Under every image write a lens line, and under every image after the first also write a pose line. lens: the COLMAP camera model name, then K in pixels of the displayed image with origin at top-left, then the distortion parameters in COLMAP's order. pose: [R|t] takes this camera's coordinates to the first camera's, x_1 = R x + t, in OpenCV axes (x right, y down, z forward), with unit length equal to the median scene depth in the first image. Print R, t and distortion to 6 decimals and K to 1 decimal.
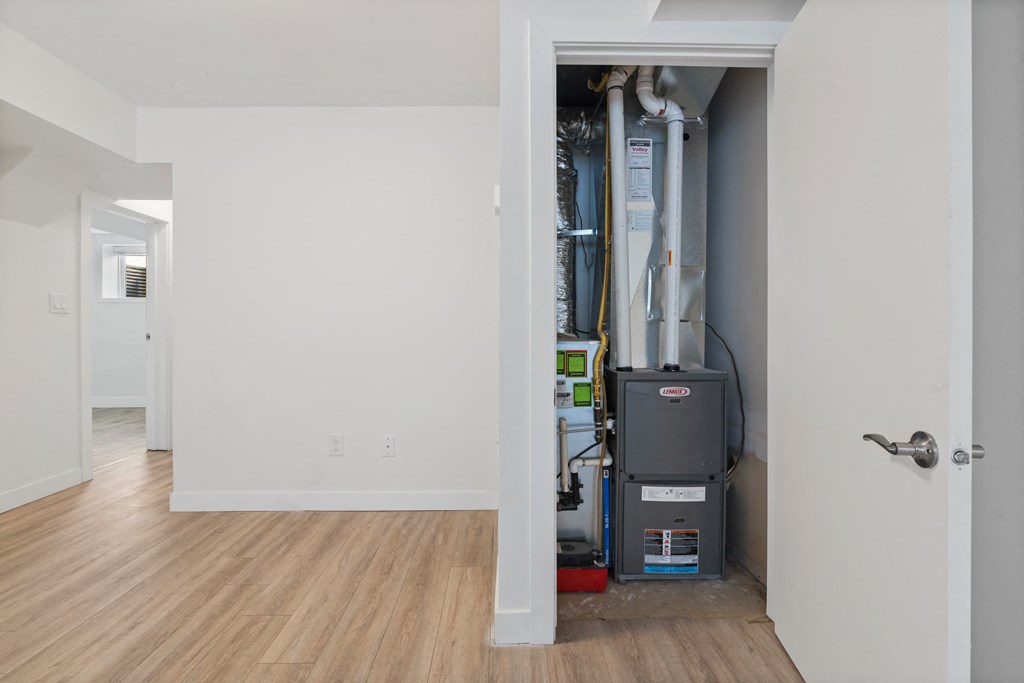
lens RADIAL K [[475.1, 0, 508.4], [0, 475.1, 337.8], [0, 0, 1]] dist [-0.010188, 0.001250]
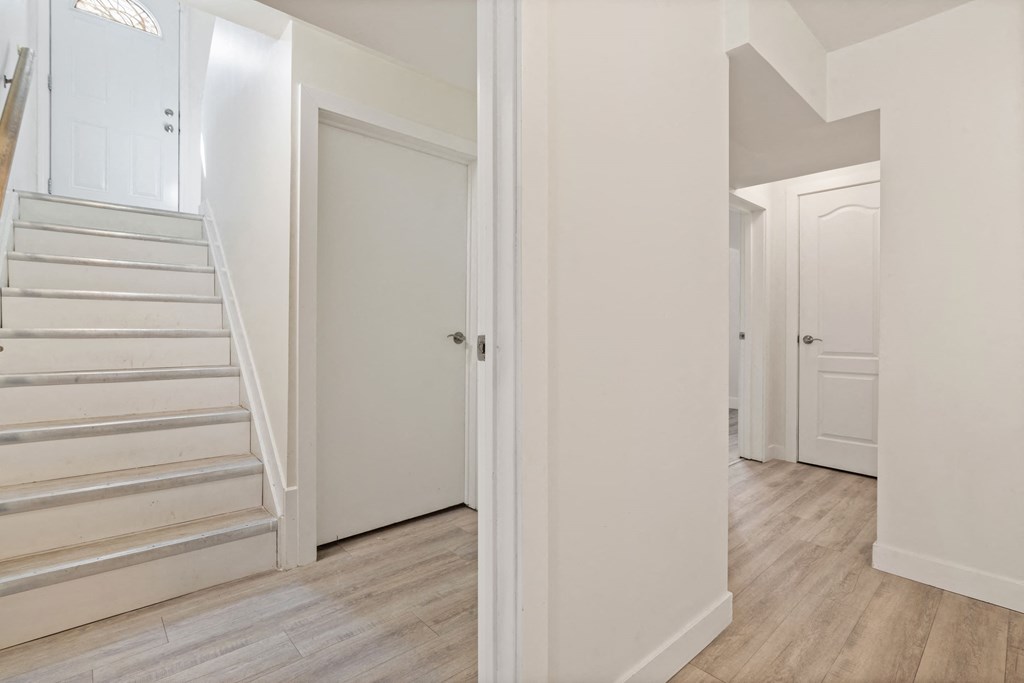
lens RADIAL K [[475.1, 0, 508.4], [0, 475.1, 337.8], [0, 0, 1]] dist [-0.010188, 0.001250]
pose [[0.654572, 0.014625, -0.755858, -0.532559], [-0.009676, 0.999893, 0.010968, -0.006112], [0.755938, 0.000135, 0.654644, 0.057766]]
